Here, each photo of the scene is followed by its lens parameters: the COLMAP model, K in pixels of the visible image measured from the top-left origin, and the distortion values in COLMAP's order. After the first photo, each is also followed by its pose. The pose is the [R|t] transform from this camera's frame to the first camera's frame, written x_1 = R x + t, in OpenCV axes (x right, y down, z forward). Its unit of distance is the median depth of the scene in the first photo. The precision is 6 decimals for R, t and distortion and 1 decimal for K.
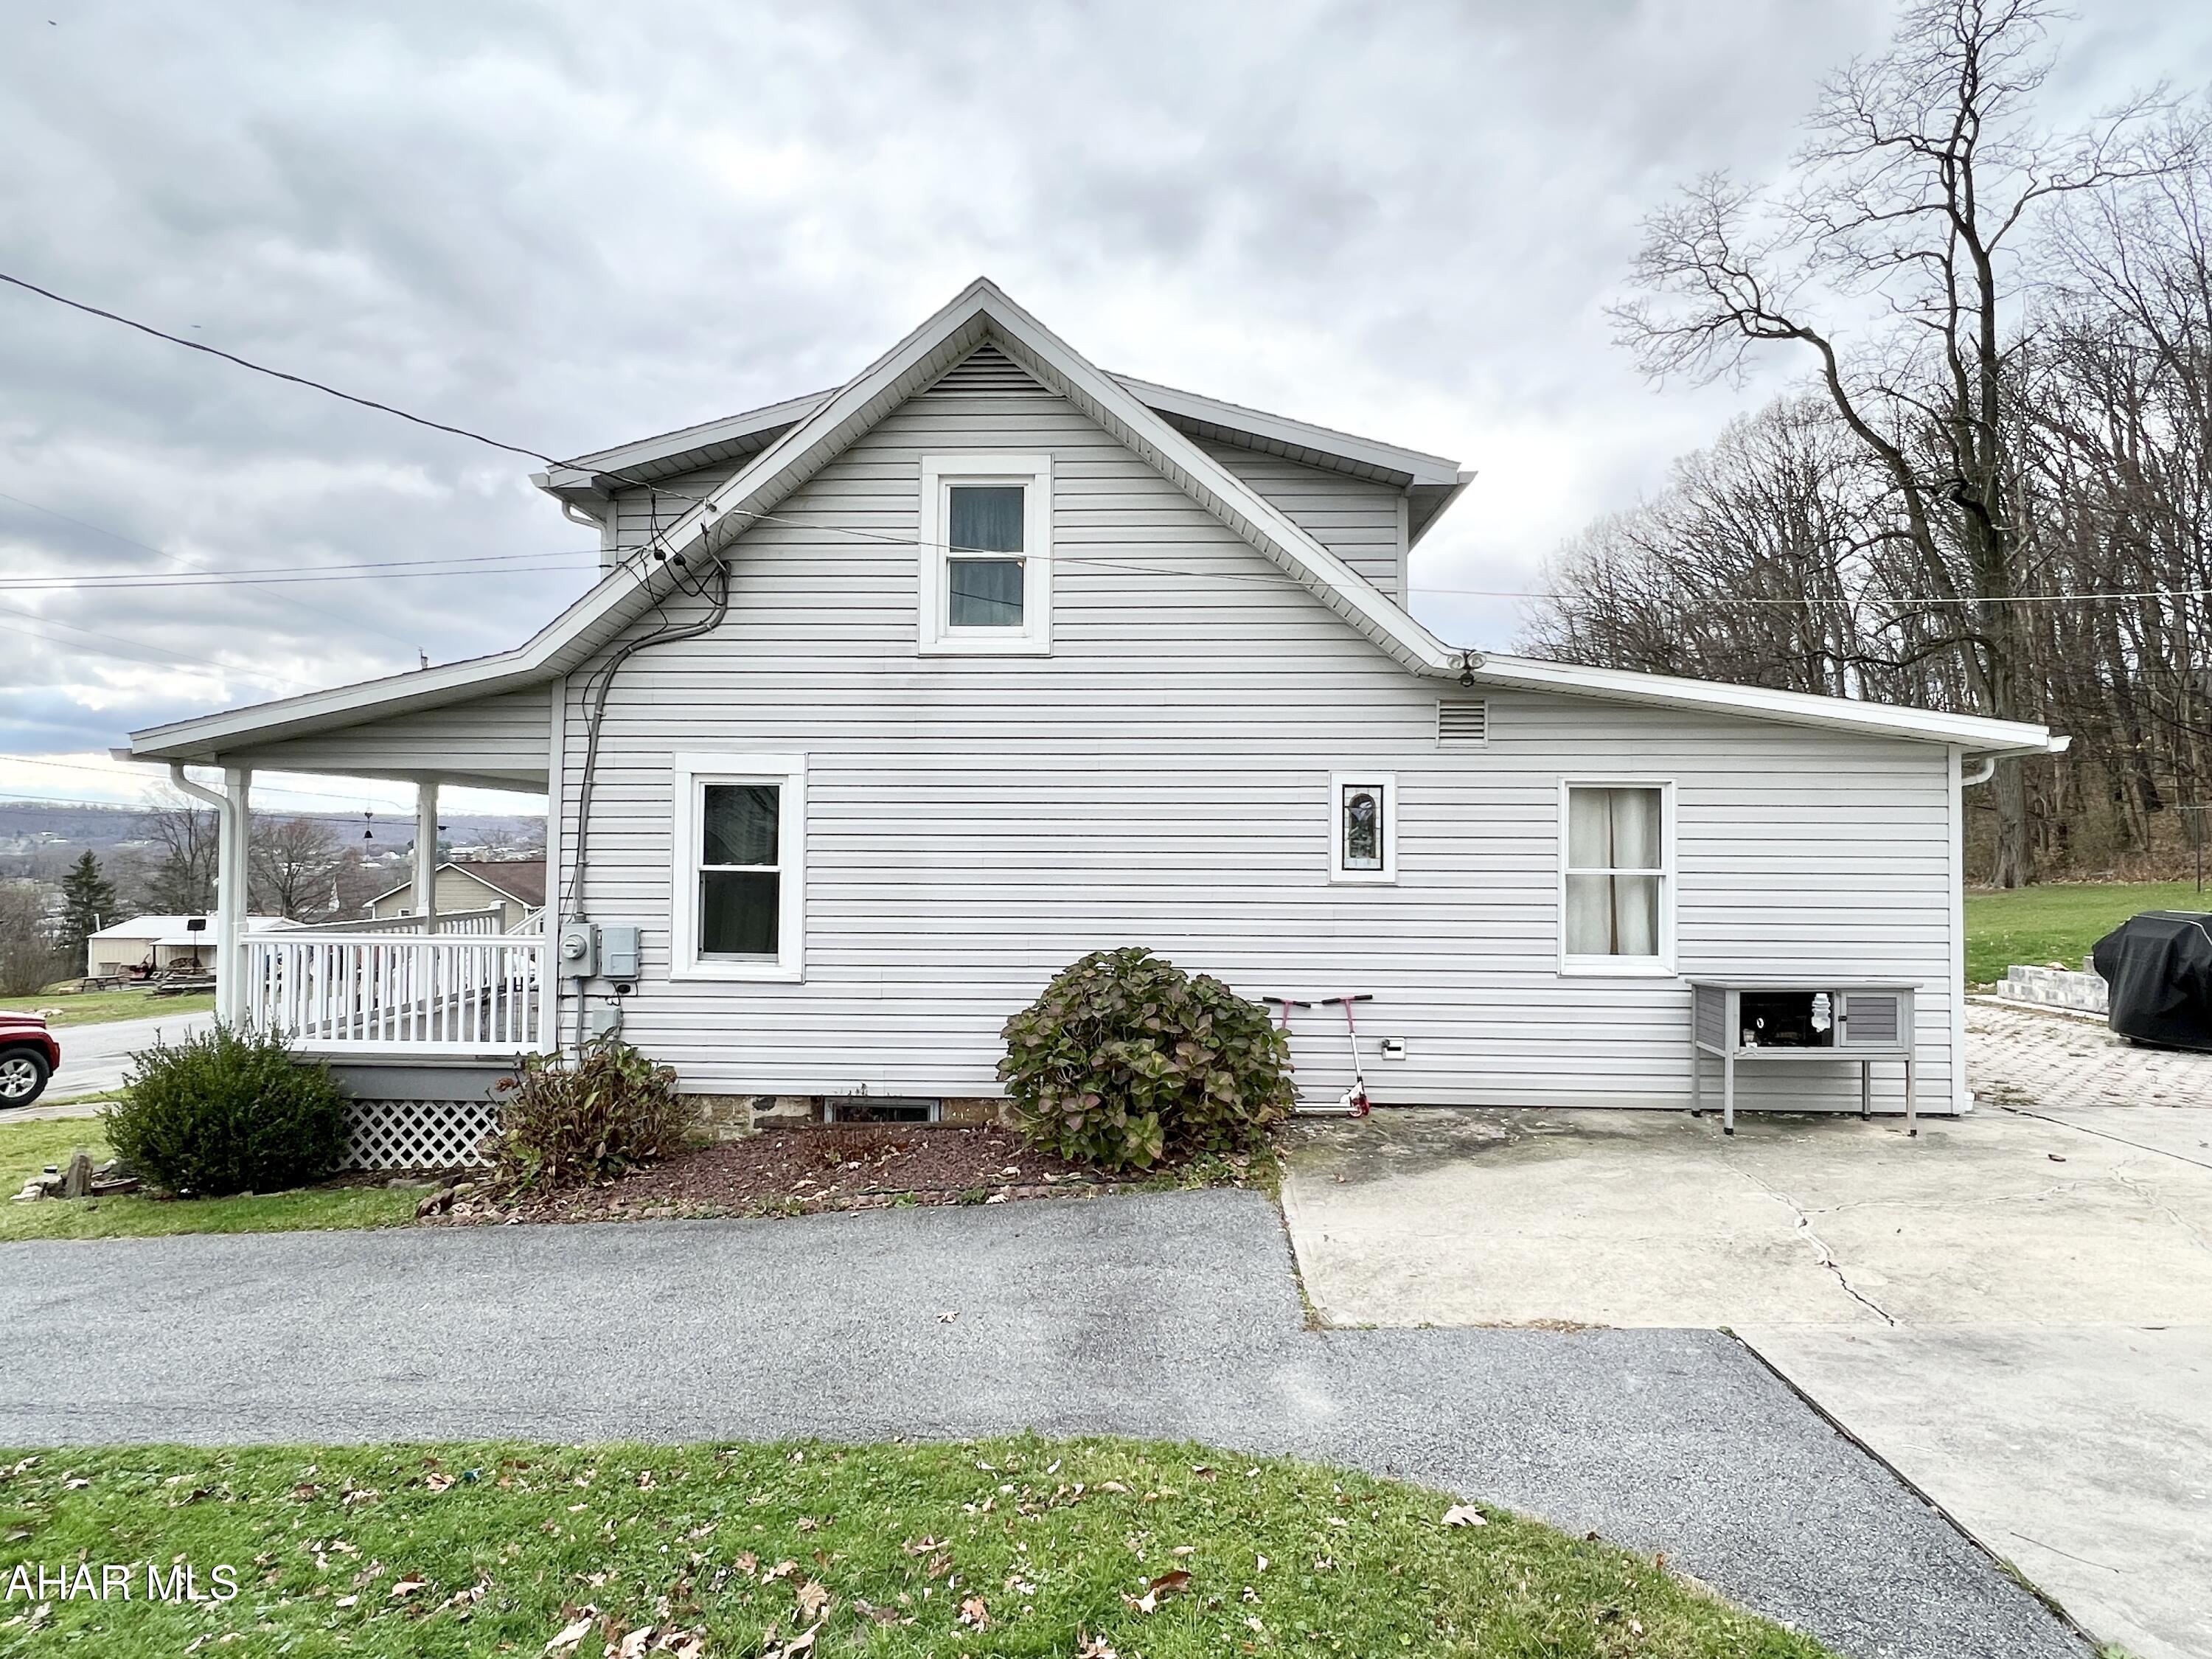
lens RADIAL K [[1189.4, 0, 1094.5], [0, 1189.4, 830.3], [0, 0, 1]] dist [-0.001859, 0.000370]
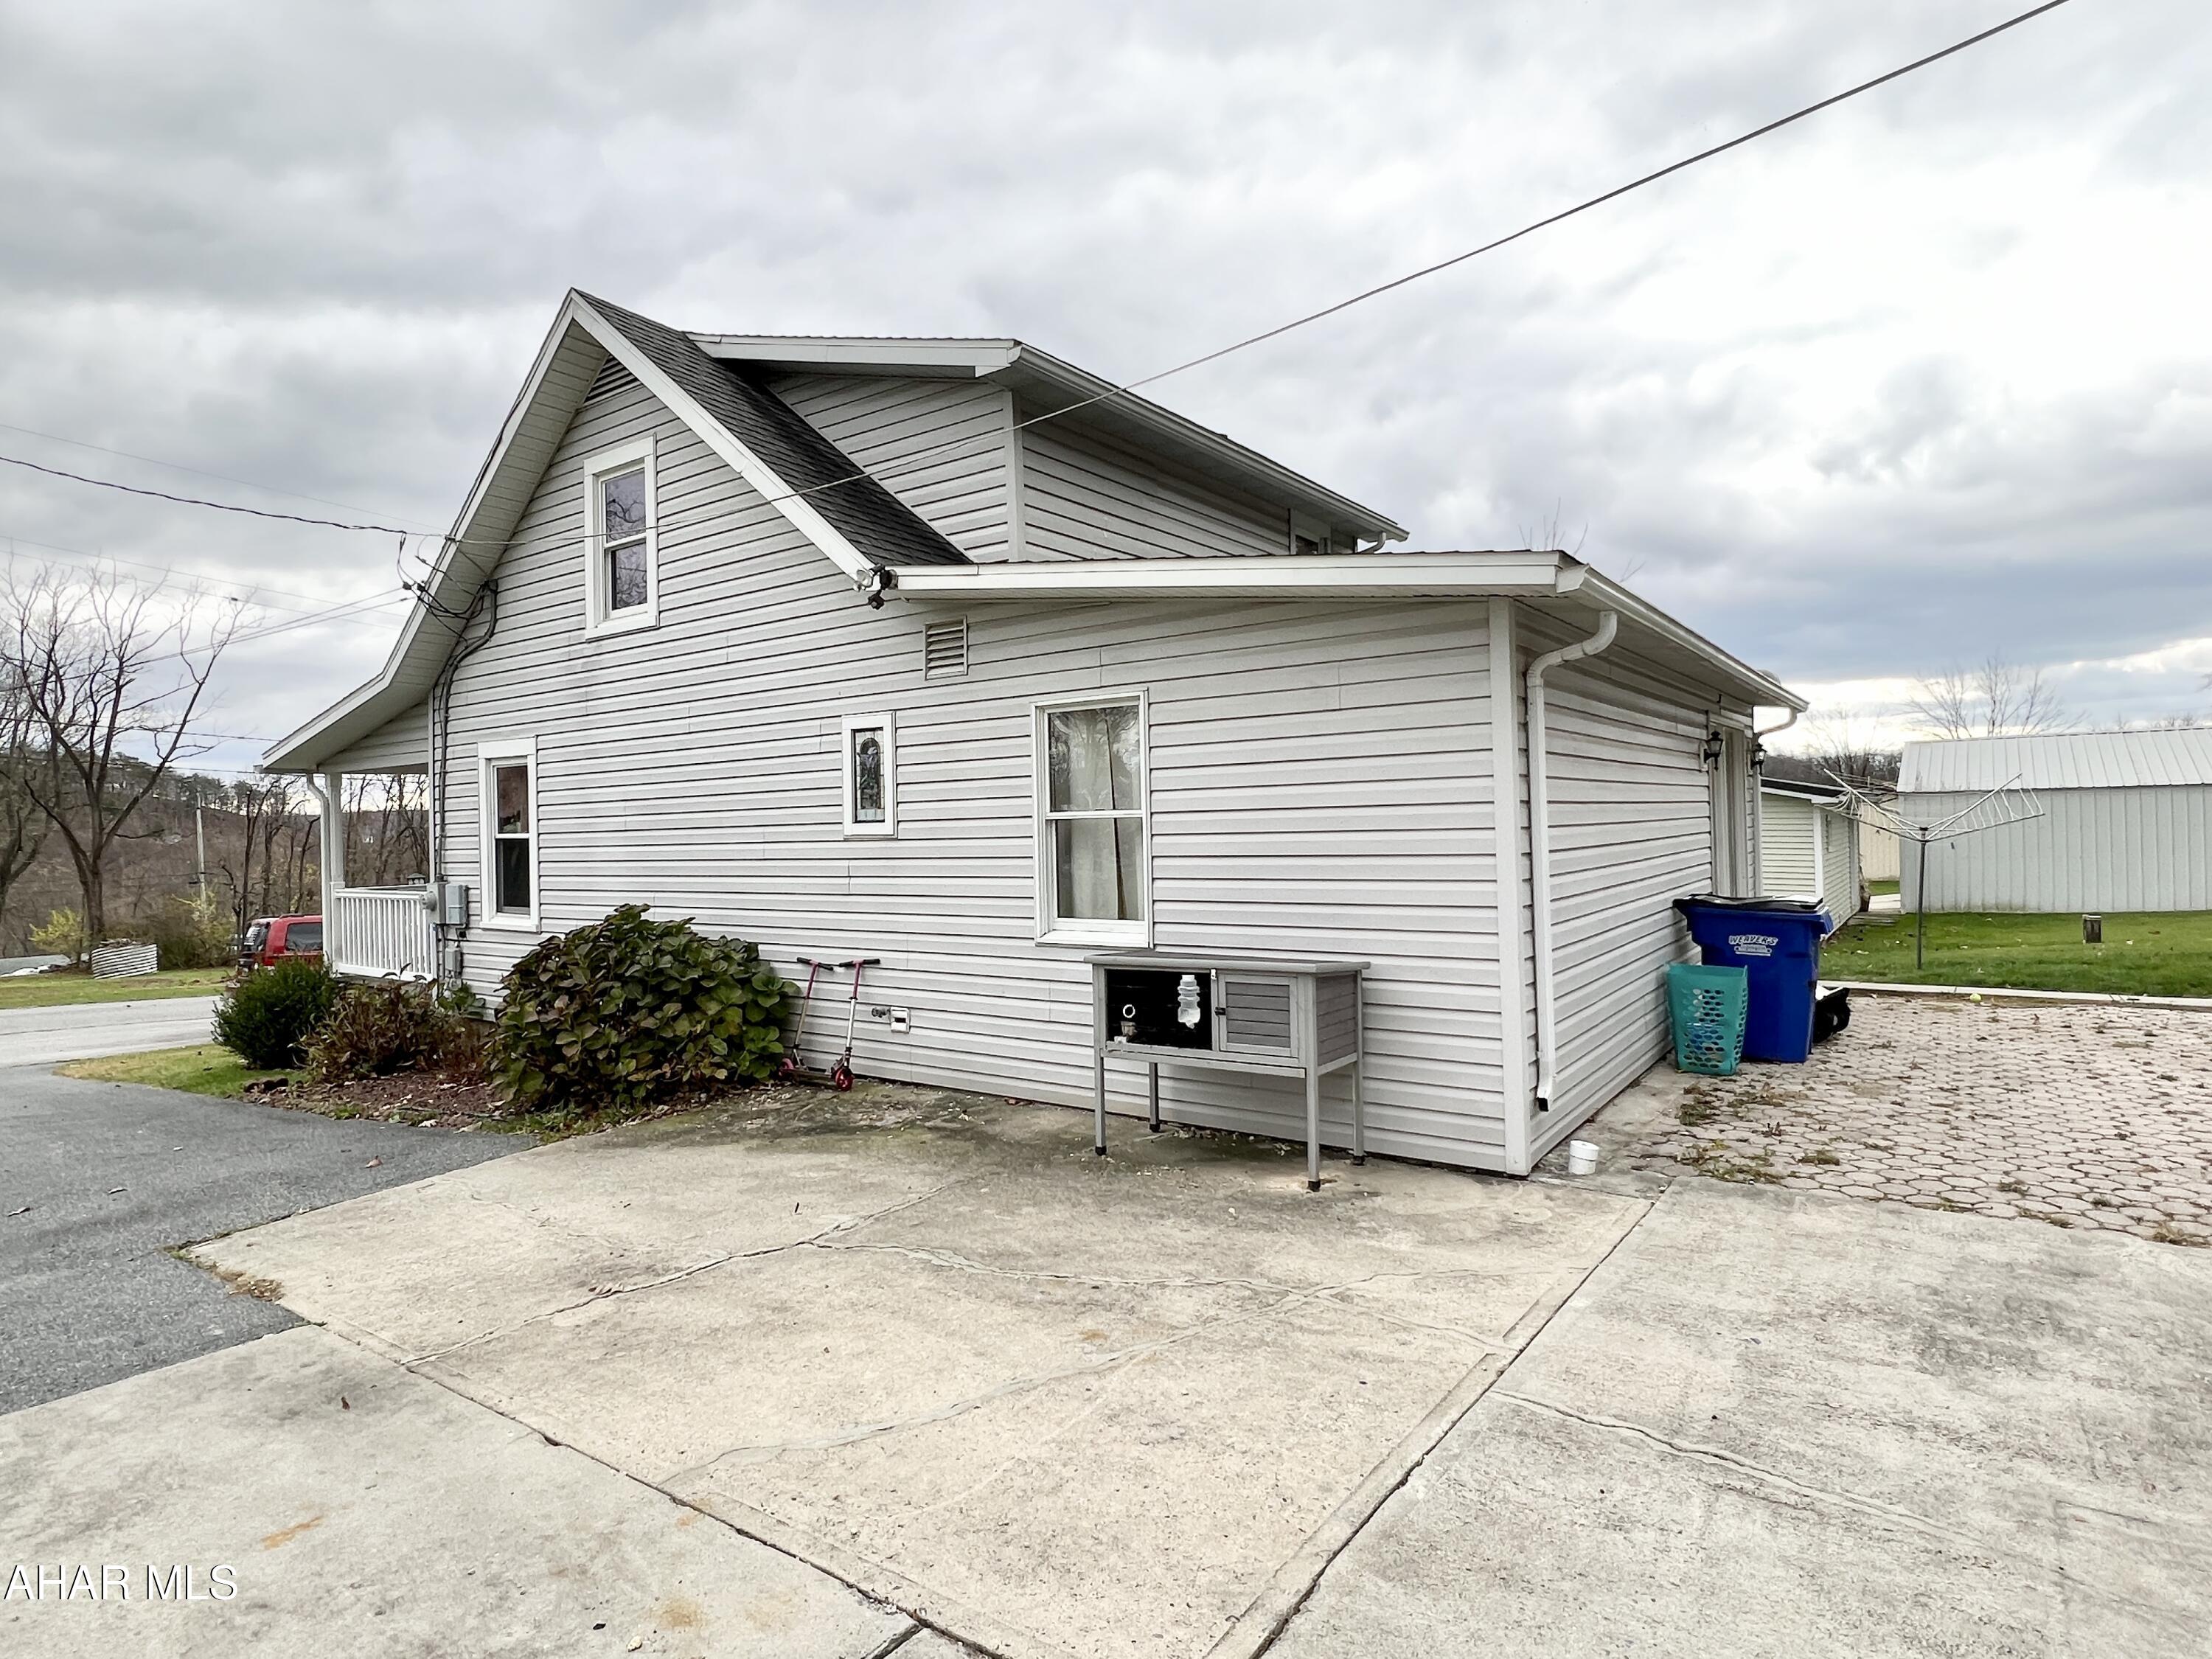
lens RADIAL K [[1189.4, 0, 1097.9], [0, 1189.4, 825.5], [0, 0, 1]] dist [-0.001859, 0.000370]
pose [[0.834703, -0.028431, -0.549965, 0.873983], [0.041714, 0.999062, 0.011664, 0.032684], [0.549118, -0.032677, 0.835106, 0.335625]]
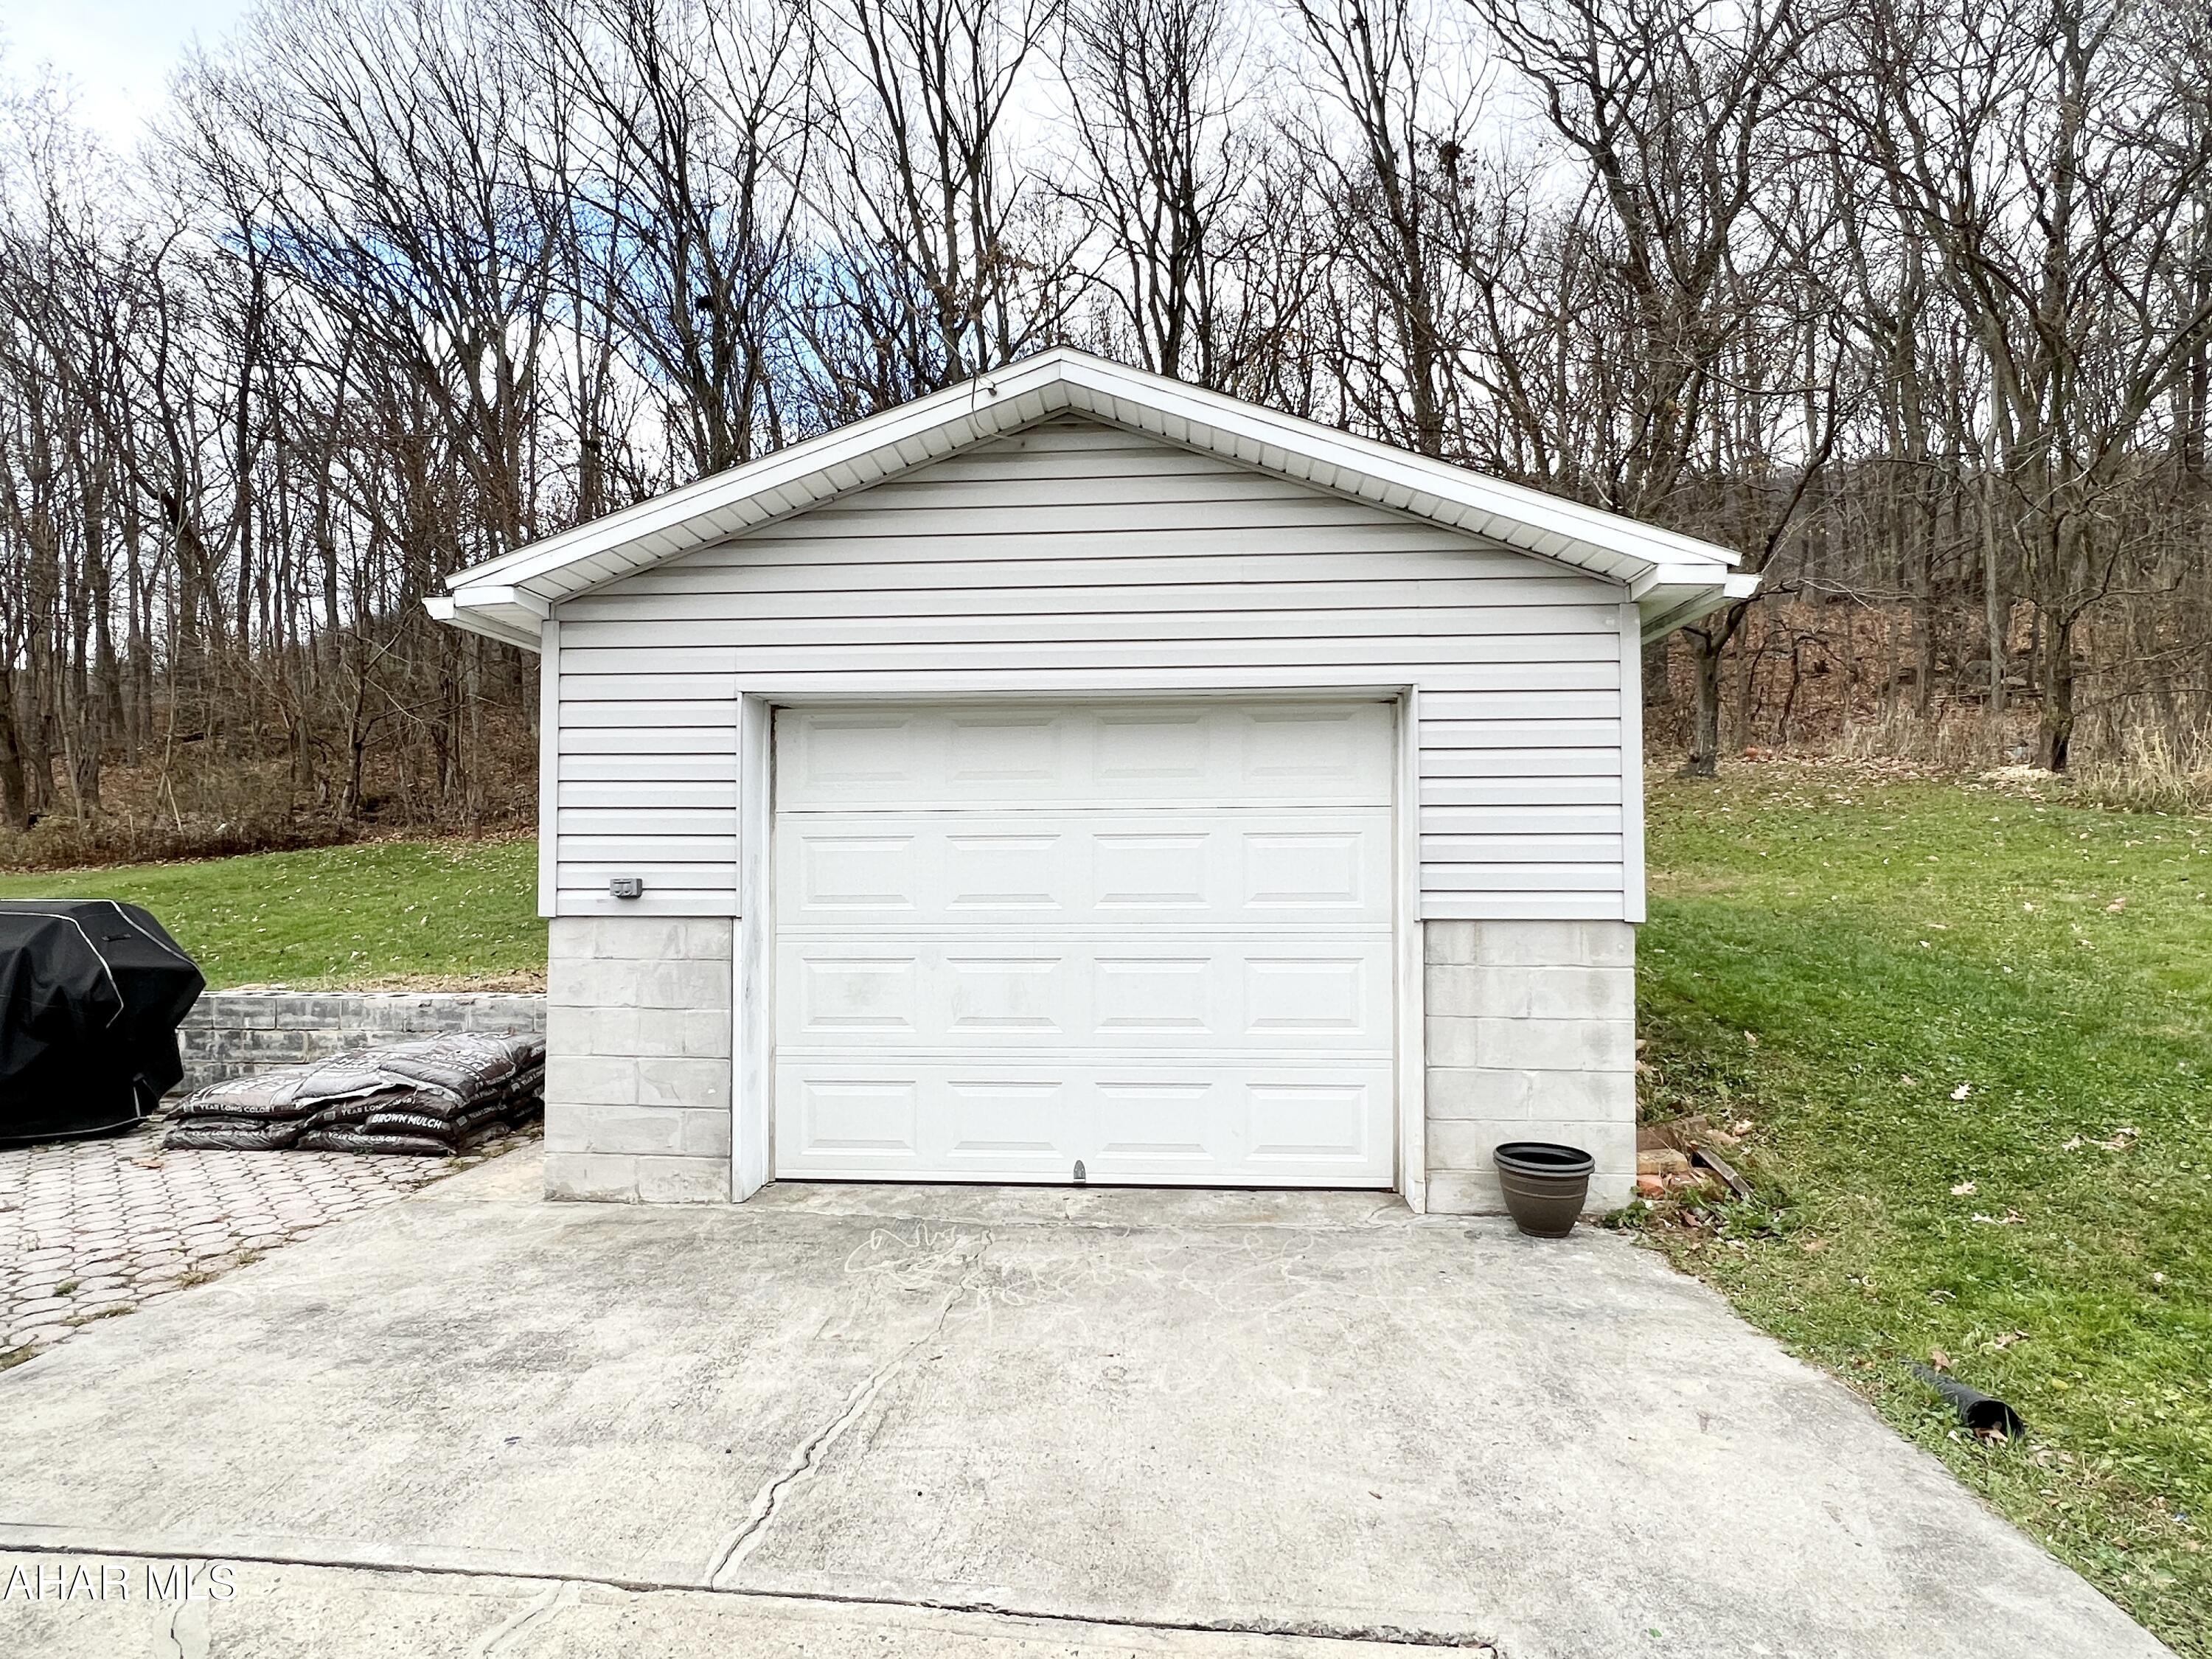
lens RADIAL K [[1189.4, 0, 1095.3], [0, 1189.4, 836.2], [0, 0, 1]] dist [-0.001859, 0.000370]
pose [[0.029176, 0.015619, 0.999452, 0.475524], [-0.016974, 0.999741, -0.015128, 0.051695], [-0.999430, -0.016523, 0.029433, 0.629572]]
